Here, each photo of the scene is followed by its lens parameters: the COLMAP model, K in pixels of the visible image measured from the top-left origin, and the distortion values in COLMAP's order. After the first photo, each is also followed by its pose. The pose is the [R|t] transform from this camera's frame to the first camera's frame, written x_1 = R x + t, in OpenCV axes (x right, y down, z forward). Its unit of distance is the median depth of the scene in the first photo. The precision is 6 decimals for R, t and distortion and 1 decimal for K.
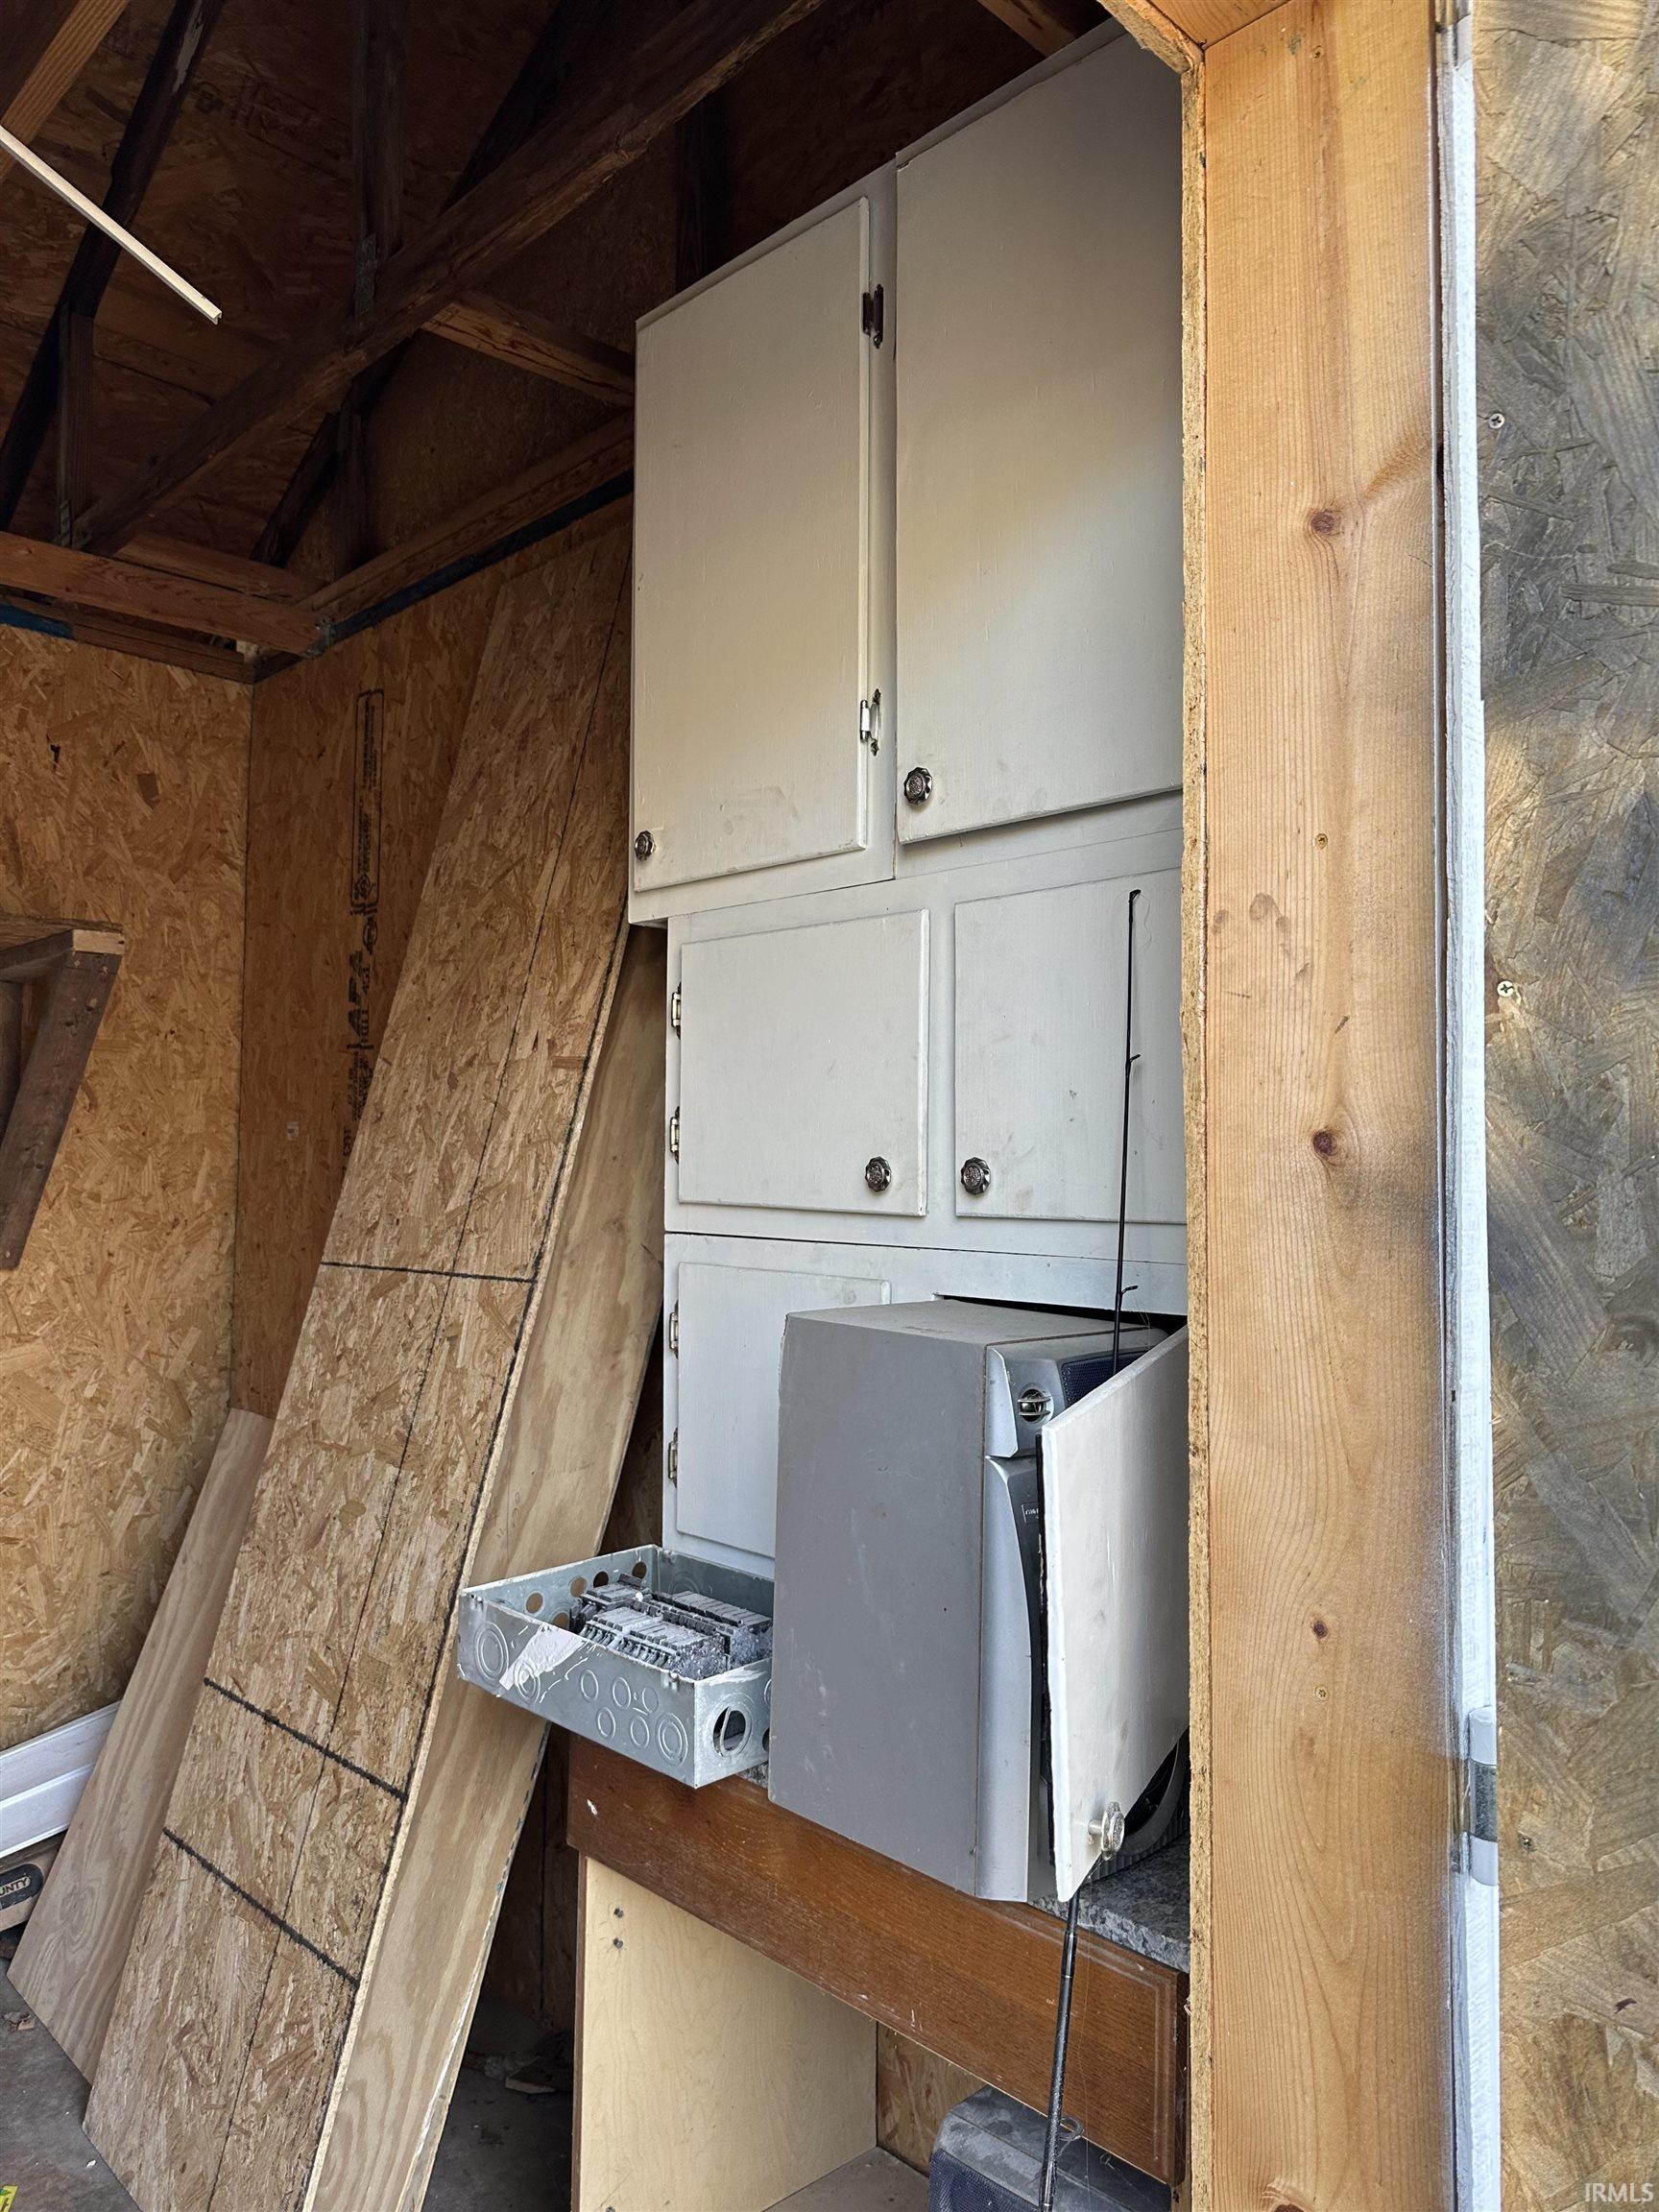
lens RADIAL K [[1550.4, 0, 843.6], [0, 1550.4, 1107.5], [0, 0, 1]] dist [0.059185, -0.067999]
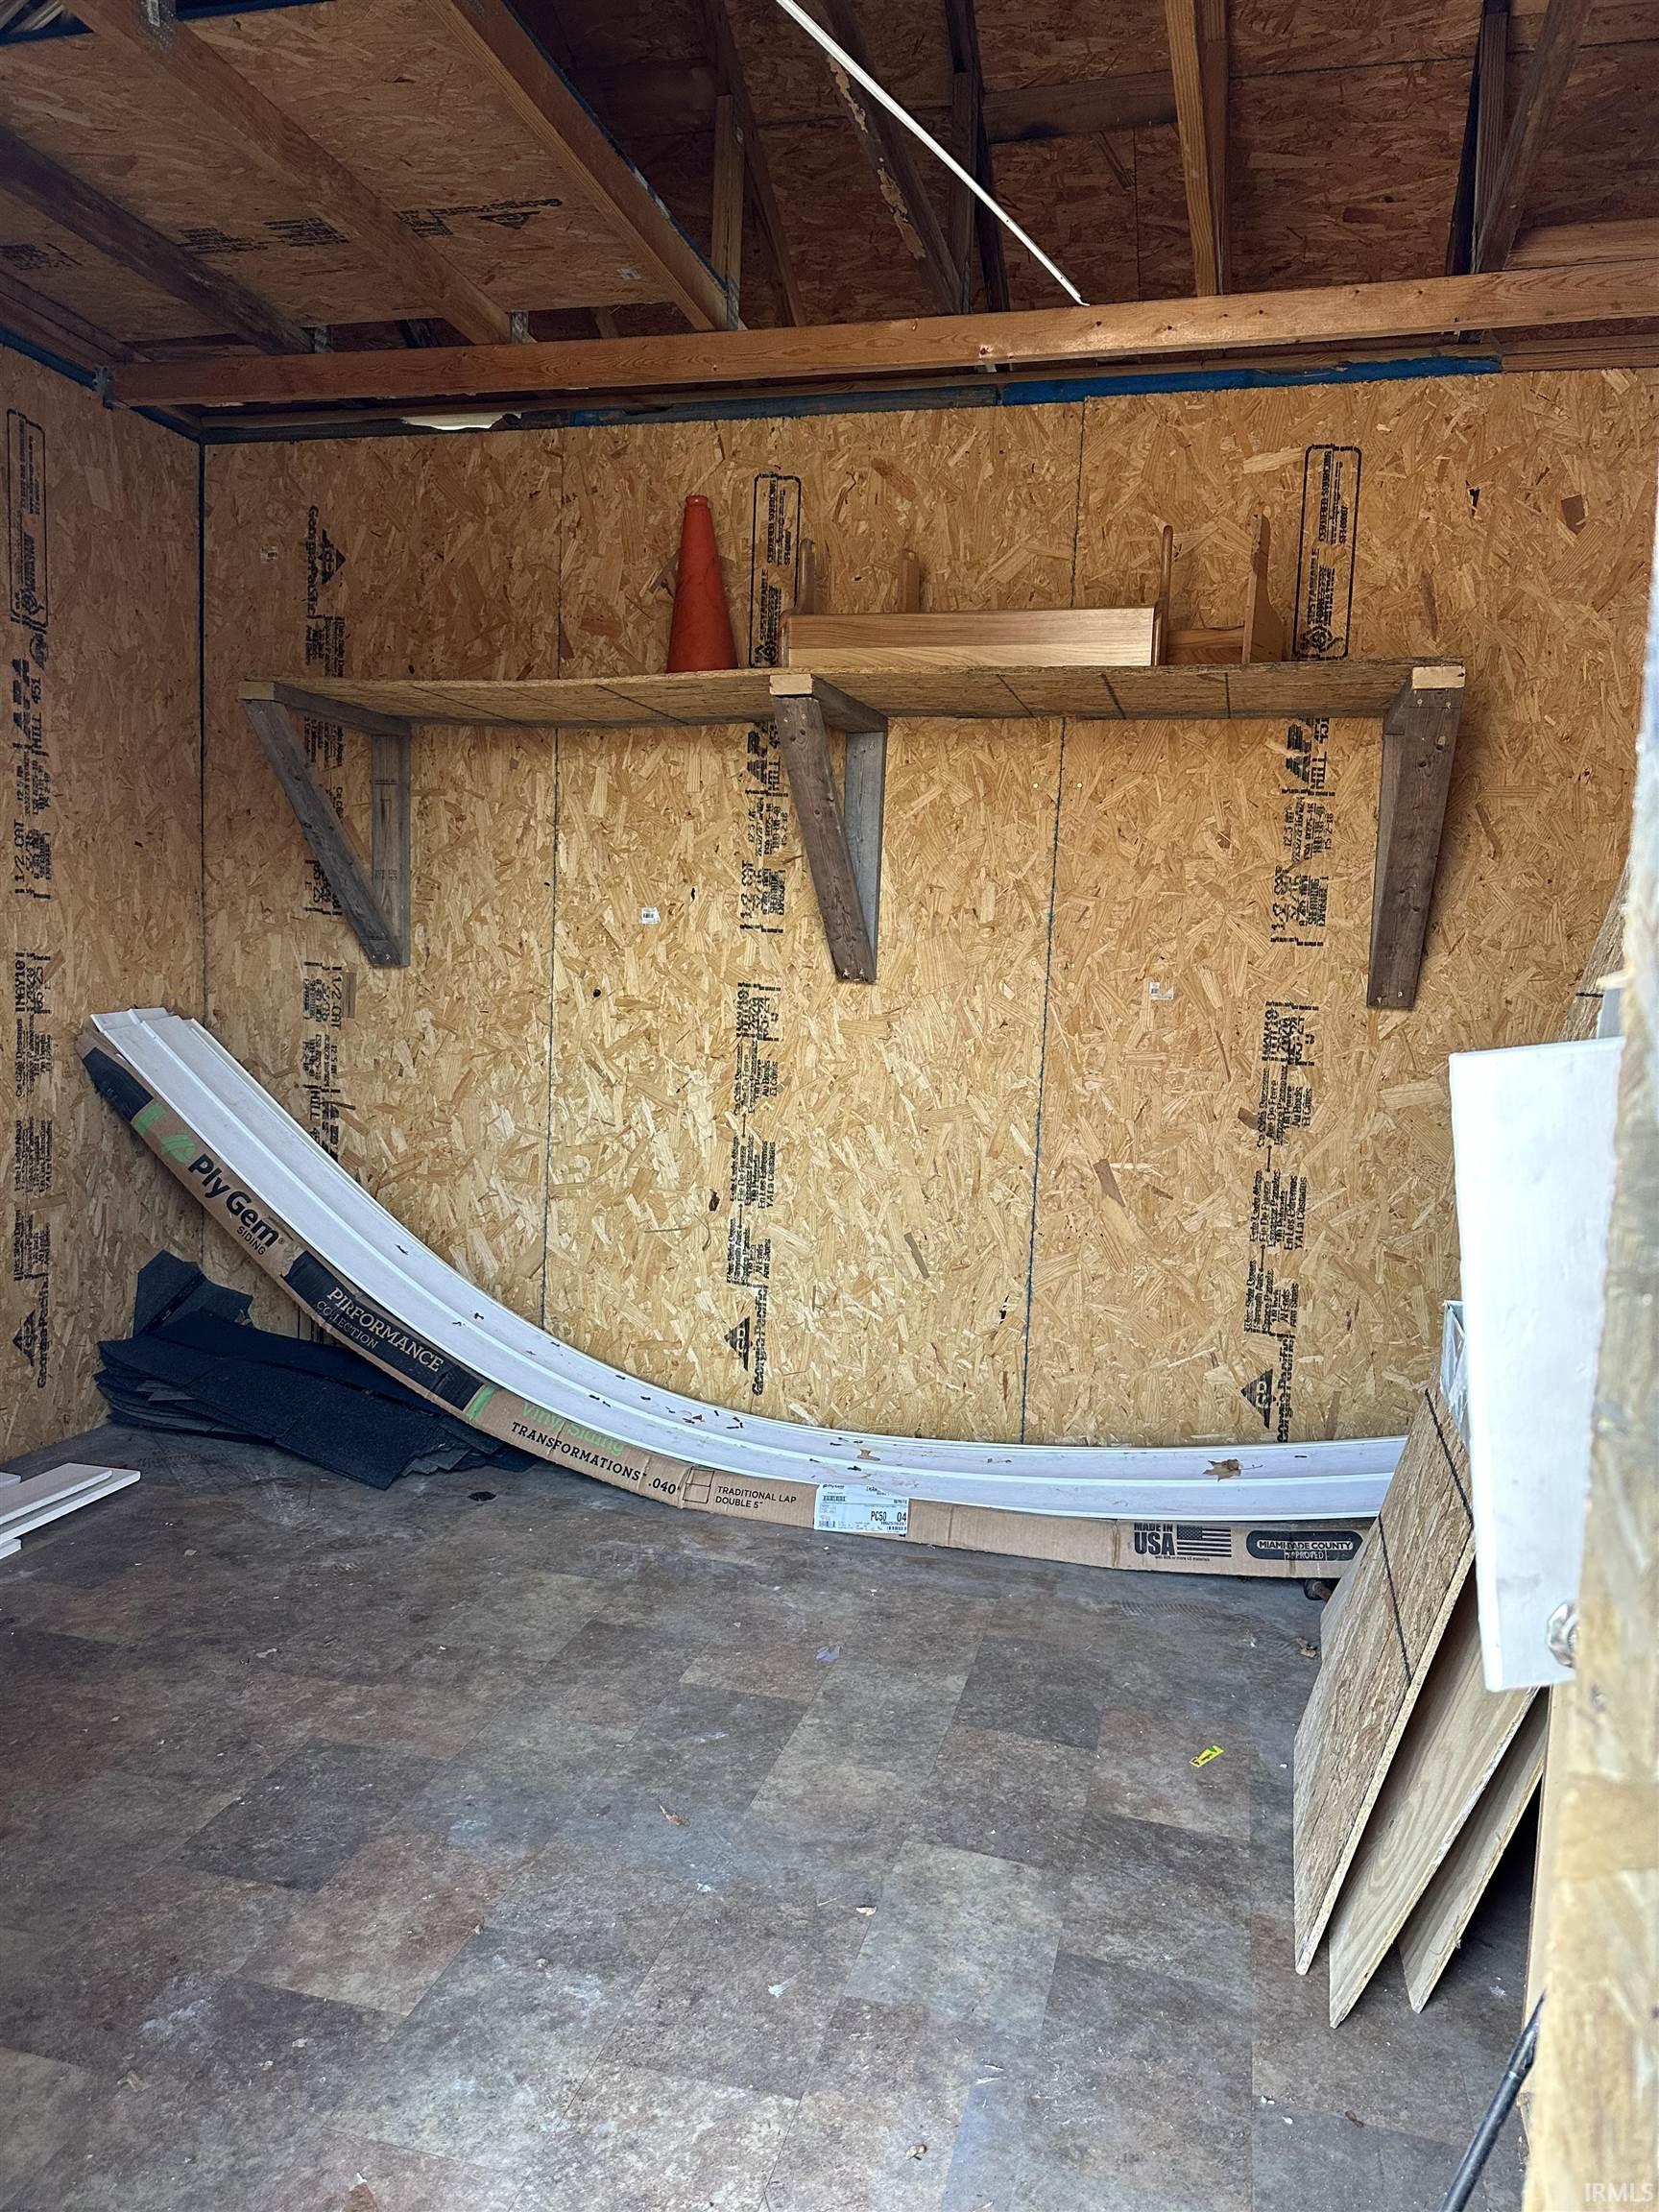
lens RADIAL K [[1550.4, 0, 827.7], [0, 1550.4, 1113.8], [0, 0, 1]] dist [0.059185, -0.067999]
pose [[0.515312, 0.097662, -0.851420, 0.311428], [0.010908, 0.992658, 0.120465, 0.070435], [0.856933, -0.071364, 0.510463, 0.190355]]
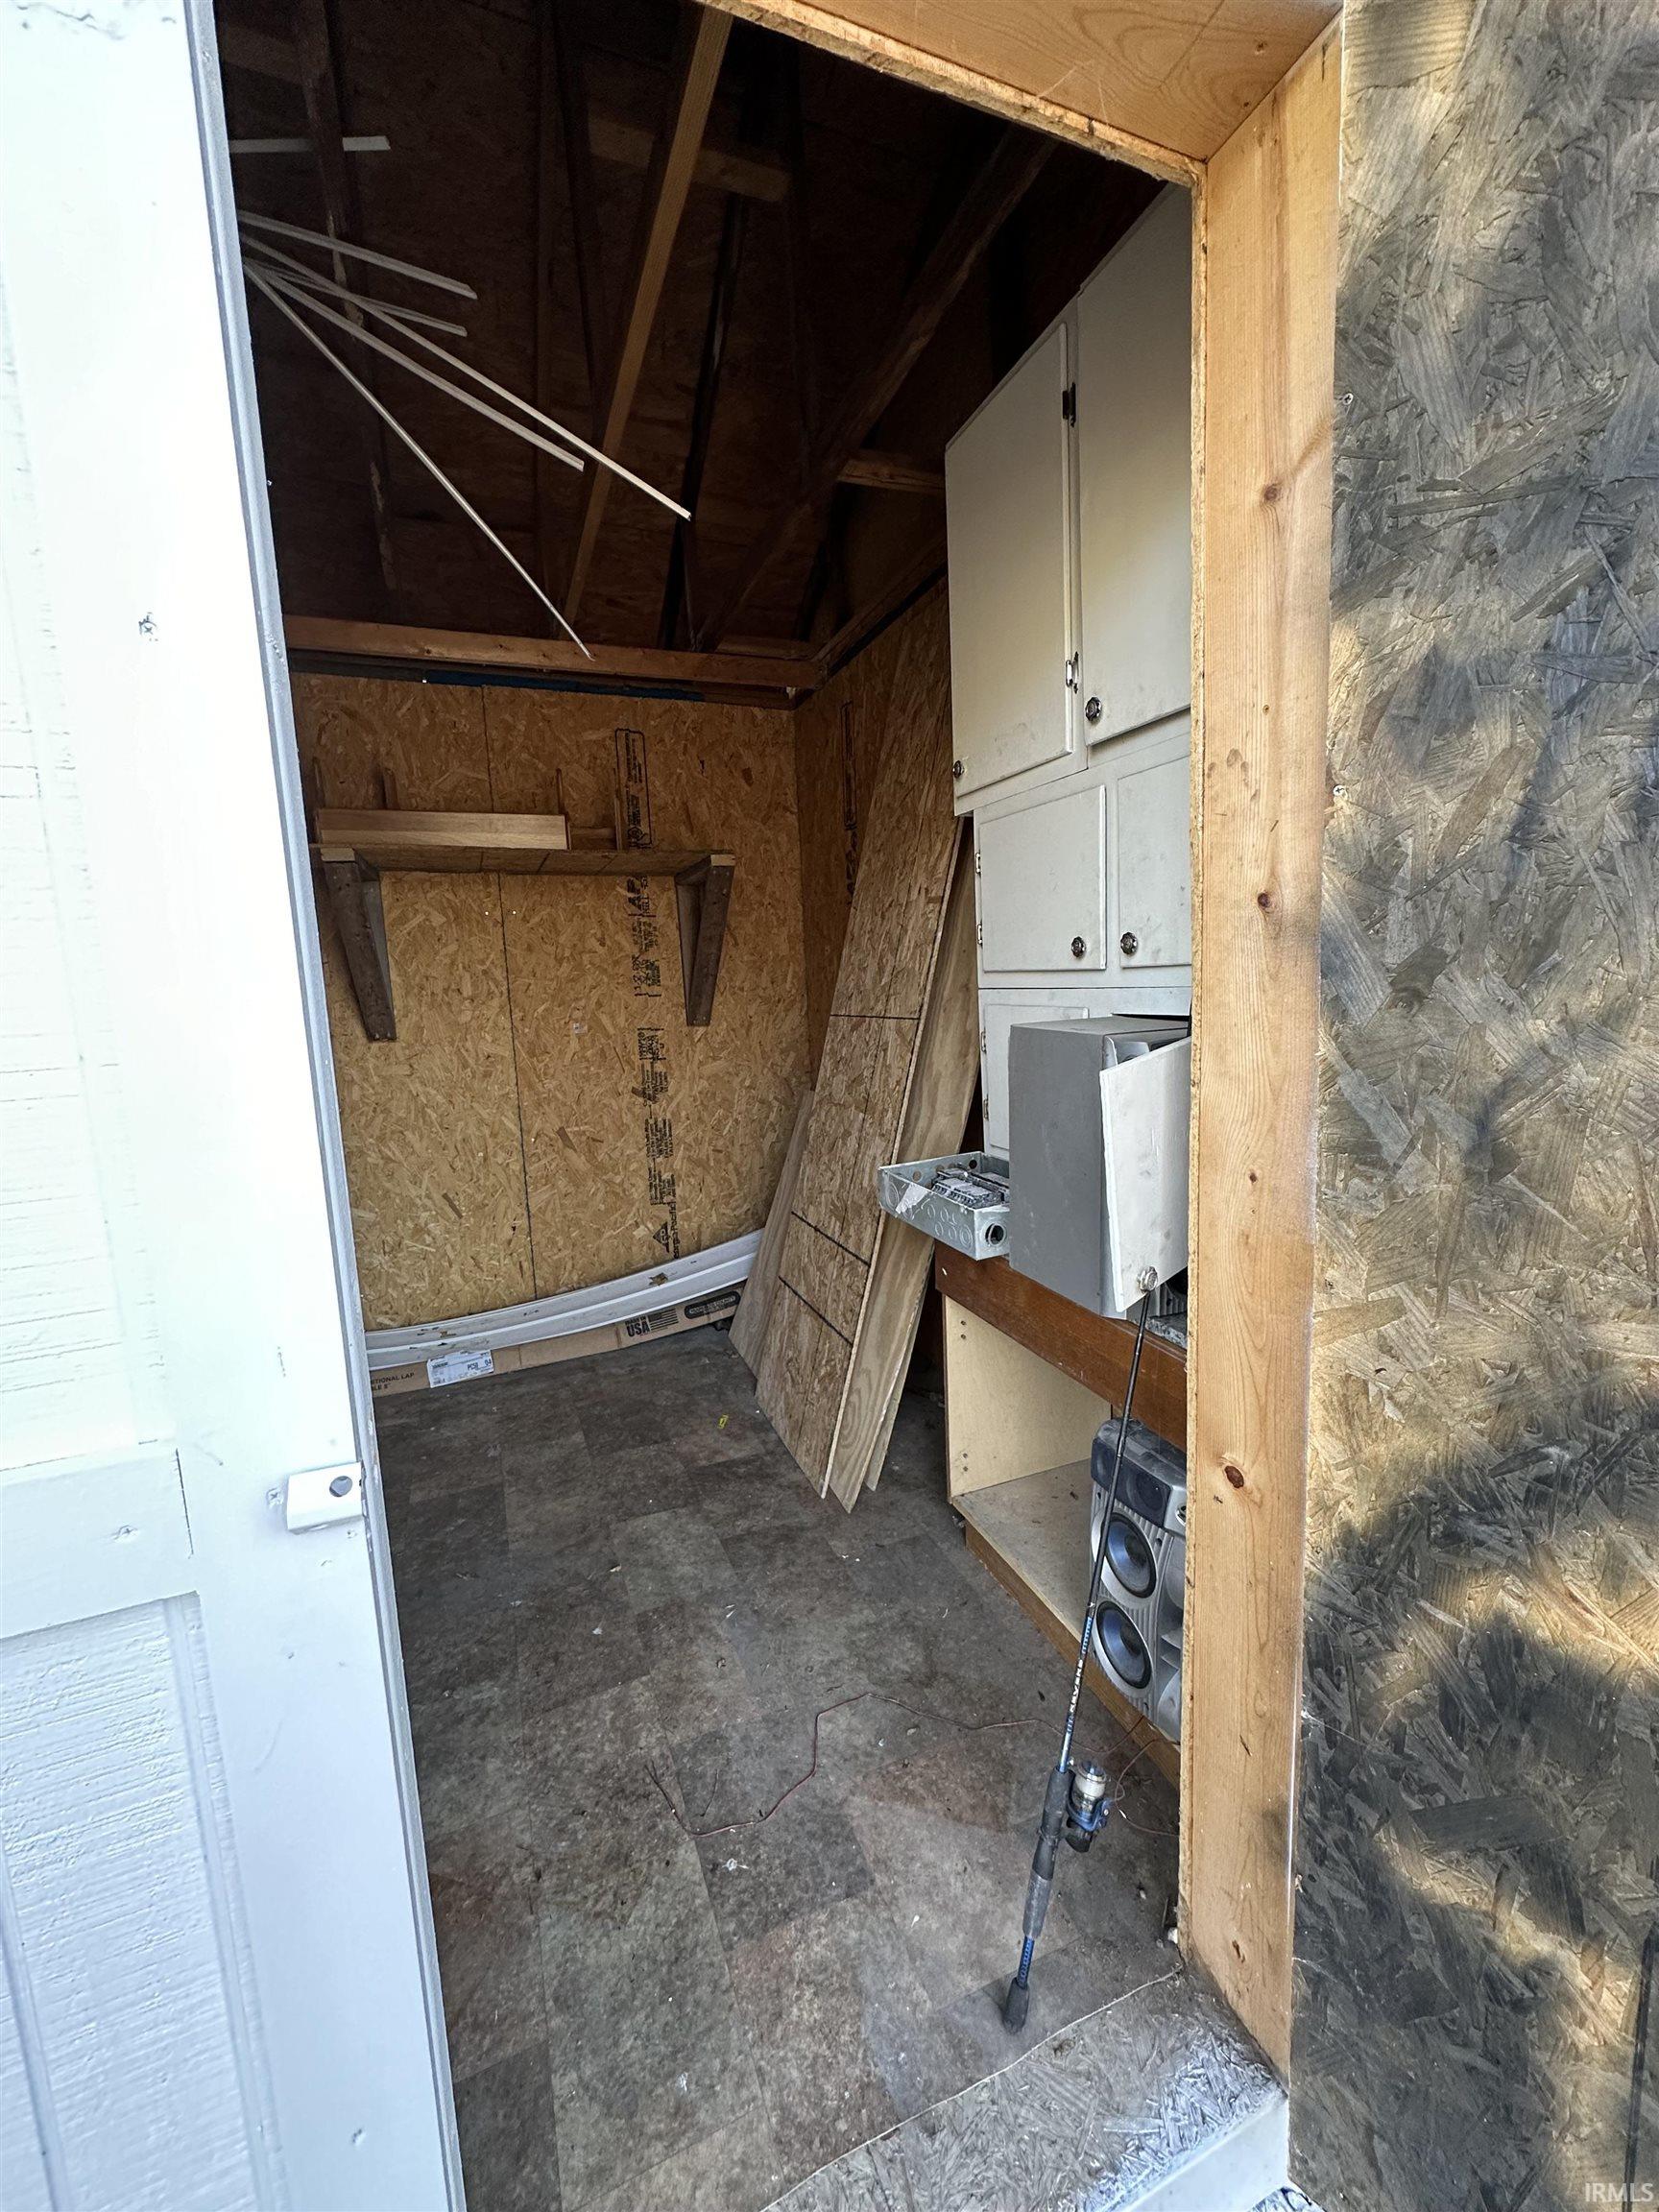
lens RADIAL K [[873.1, 0, 843.4], [0, 873.1, 1100.4], [0, 0, 1]] dist [0.003516, -0.000763]
pose [[0.929088, -0.002696, -0.369848, 0.120678], [0.072143, 0.982087, 0.174070, 0.019595], [0.362754, -0.188408, 0.912640, -0.032838]]
